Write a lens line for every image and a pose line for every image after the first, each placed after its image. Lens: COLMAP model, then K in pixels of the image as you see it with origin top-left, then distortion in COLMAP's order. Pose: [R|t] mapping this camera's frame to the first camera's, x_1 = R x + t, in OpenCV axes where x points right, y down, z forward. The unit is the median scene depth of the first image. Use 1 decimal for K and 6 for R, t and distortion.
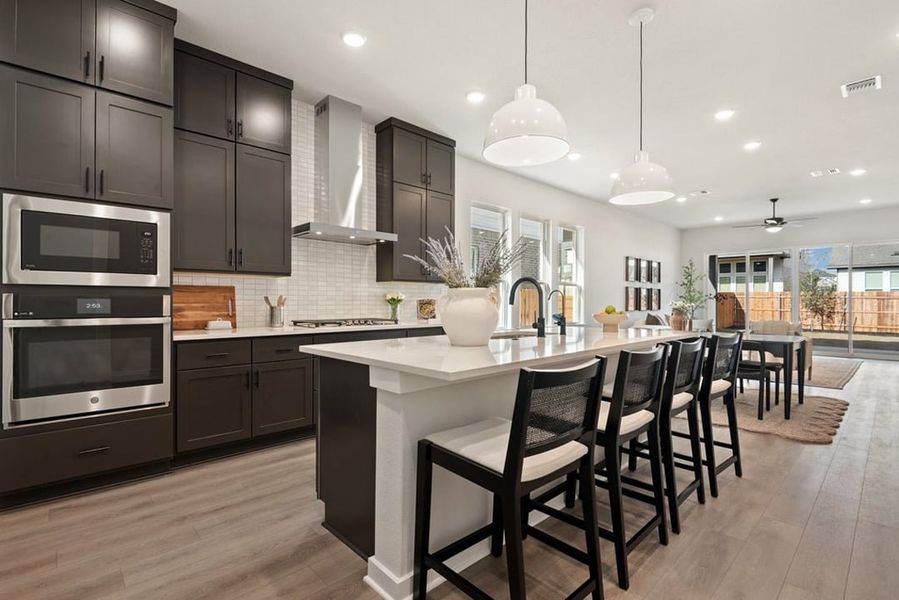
lens RADIAL K [[421.7, 0, 450.6], [0, 421.7, 298.1], [0, 0, 1]] dist [-0.001448, -0.003501]
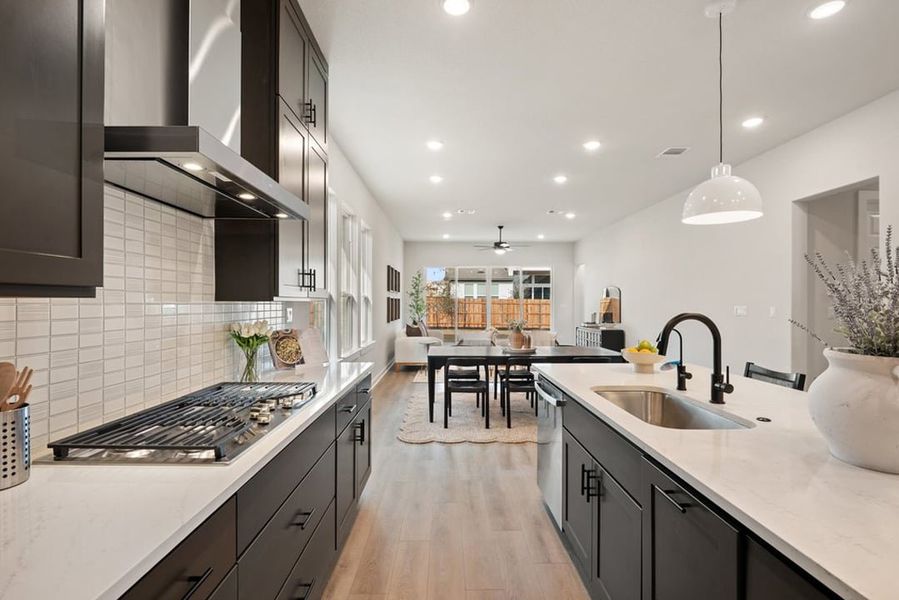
lens RADIAL K [[412.3, 0, 448.5], [0, 412.3, 302.4], [0, 0, 1]] dist [0.000602, -0.004356]
pose [[0.684117, -0.000810, 0.729371, -0.079433], [-0.004962, 0.999971, 0.005765, -0.009796], [-0.729355, -0.007563, 0.684094, 0.121854]]
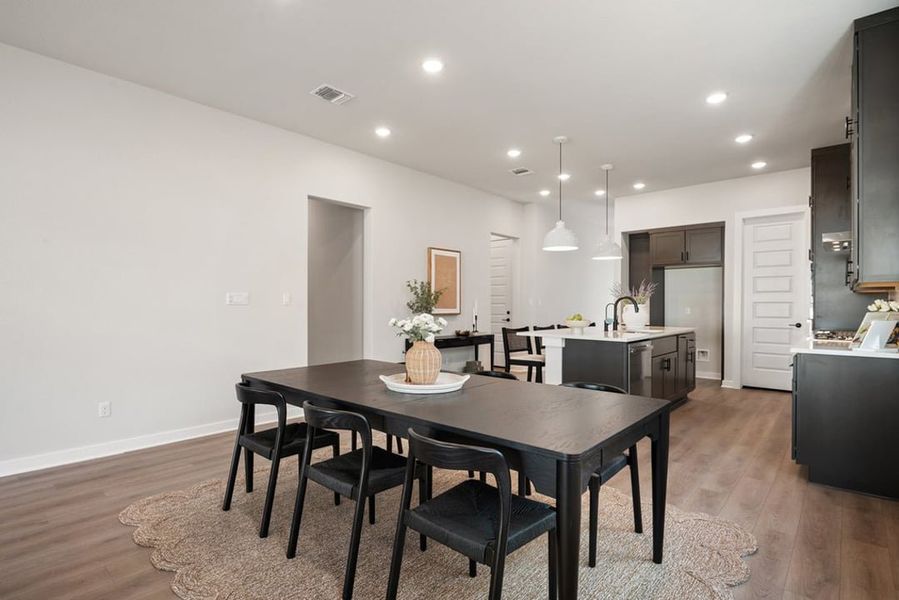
lens RADIAL K [[438.9, 0, 449.9], [0, 438.9, 303.4], [0, 0, 1]] dist [-0.003524, -0.002938]
pose [[-0.997379, -0.004817, -0.072192, 0.148303], [-0.004083, 0.999938, -0.010313, 0.000545], [0.072237, -0.009991, -0.997337, 0.397209]]
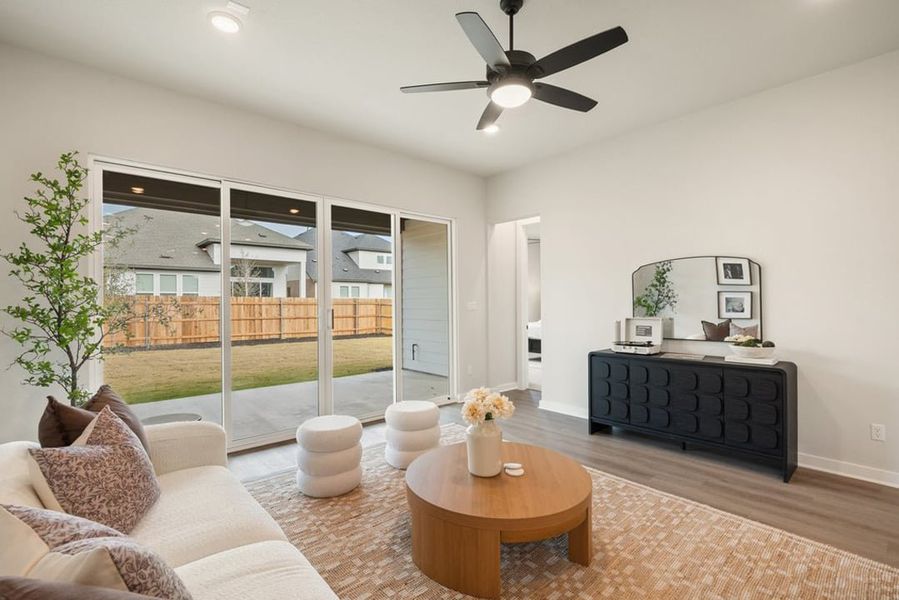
lens RADIAL K [[412.3, 0, 448.5], [0, 412.3, 302.5], [0, 0, 1]] dist [0.000602, -0.004356]
pose [[0.029067, -0.004117, 0.999569, 0.186649], [0.001068, 0.999991, 0.004088, -0.004994], [-0.999577, 0.000948, 0.029071, 0.423461]]
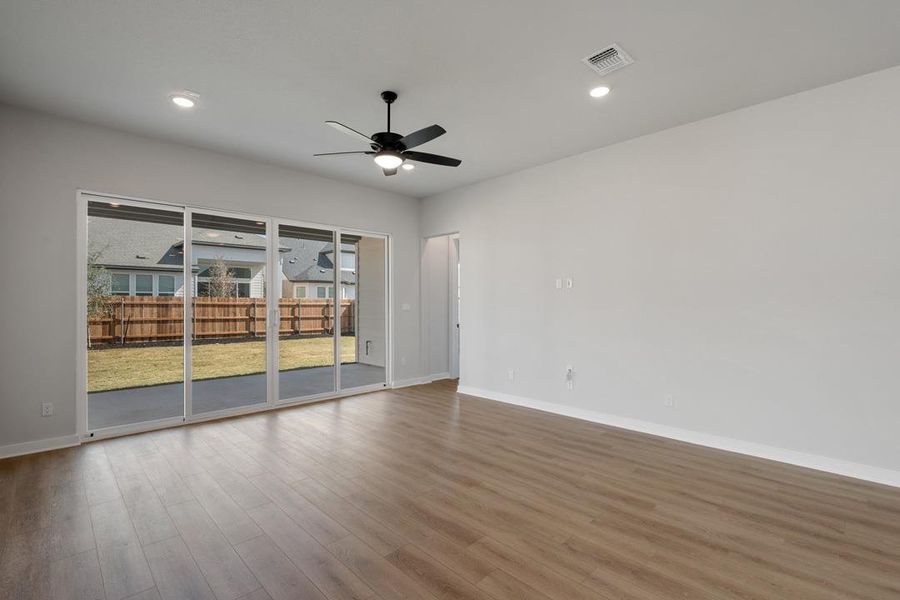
lens RADIAL K [[412.7, 0, 451.1], [0, 412.7, 300.0], [0, 0, 1]] dist [0.000602, -0.004356]
pose [[-0.013244, 0.004845, 0.999901, 0.133242], [-0.004010, 0.999980, -0.004898, -0.005965], [-0.999904, -0.004075, -0.013224, 0.382377]]
